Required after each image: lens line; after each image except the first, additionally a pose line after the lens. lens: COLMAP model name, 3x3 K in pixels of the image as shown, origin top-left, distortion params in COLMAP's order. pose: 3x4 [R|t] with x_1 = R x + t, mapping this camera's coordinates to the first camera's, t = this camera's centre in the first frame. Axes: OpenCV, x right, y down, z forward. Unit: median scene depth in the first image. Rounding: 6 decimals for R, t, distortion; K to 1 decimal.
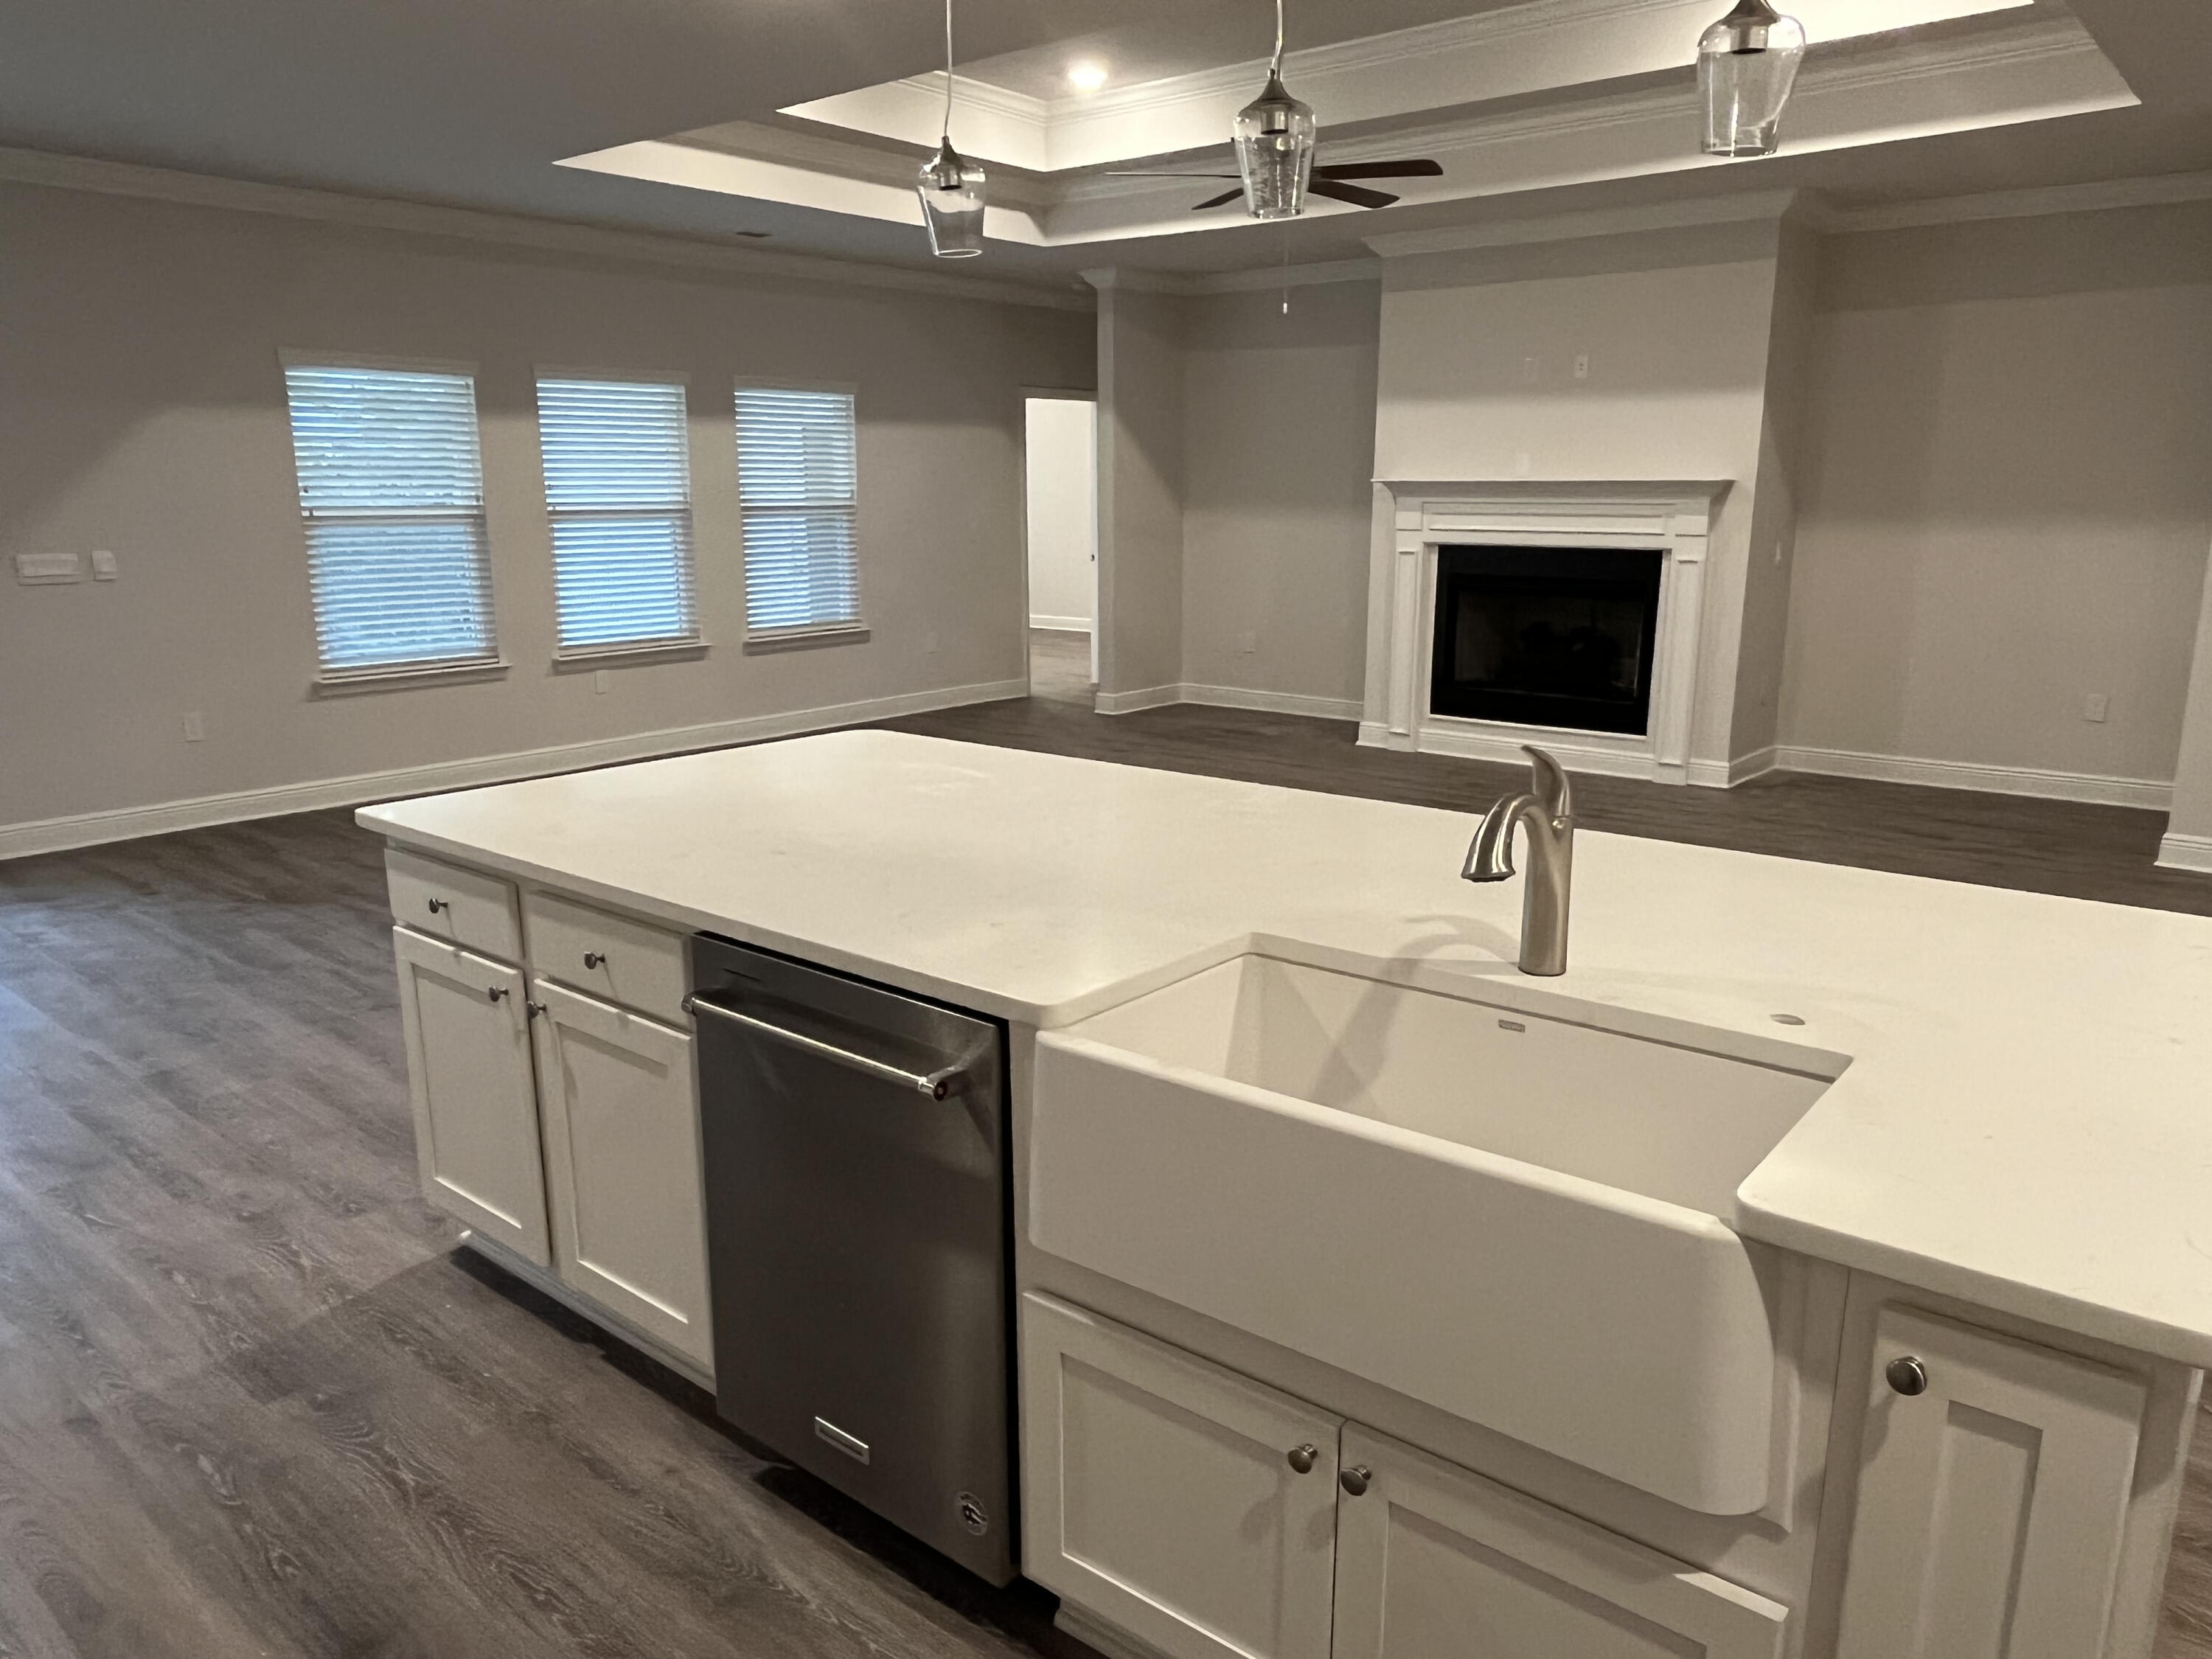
lens RADIAL K [[1519.9, 0, 1102.4], [0, 1519.9, 834.5], [0, 0, 1]] dist [-0.004644, -0.007760]
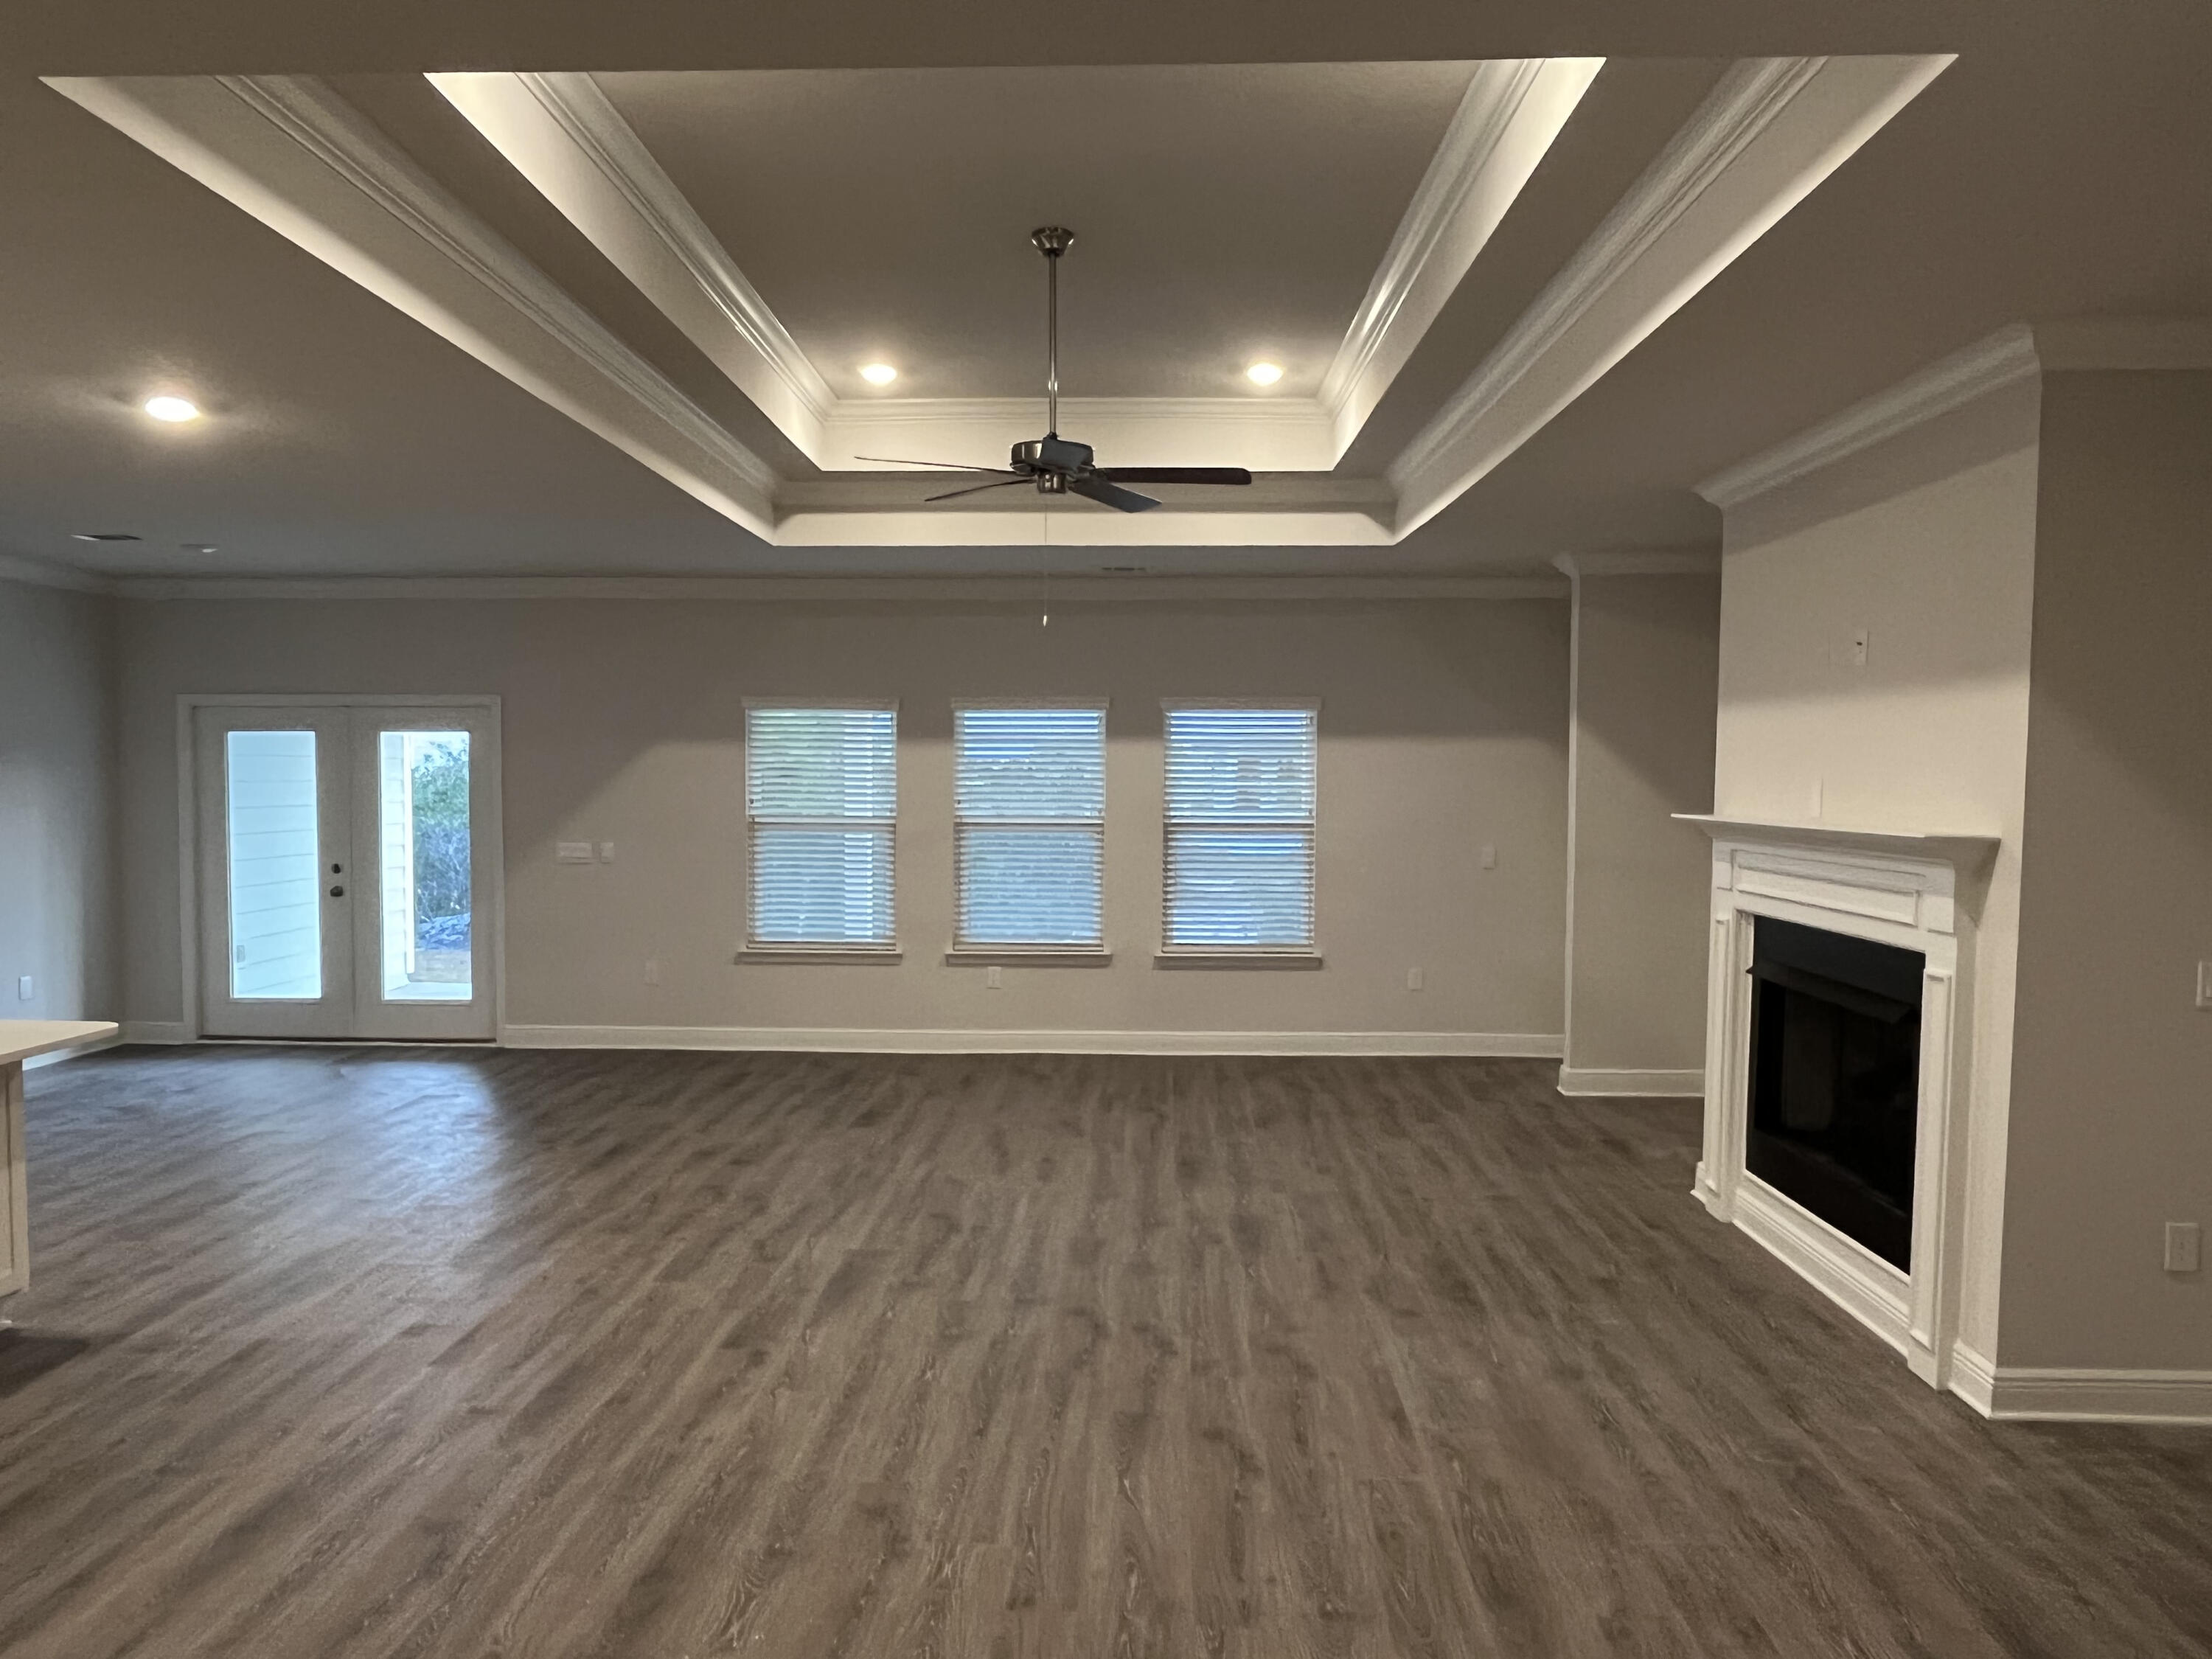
lens RADIAL K [[1519.9, 0, 1102.4], [0, 1519.9, 839.7], [0, 0, 1]] dist [-0.004644, -0.007760]
pose [[0.623046, 0.040517, -0.781135, 0.600617], [-0.182895, 0.978520, -0.095125, -0.116033], [0.760501, 0.202133, 0.617074, 0.399015]]
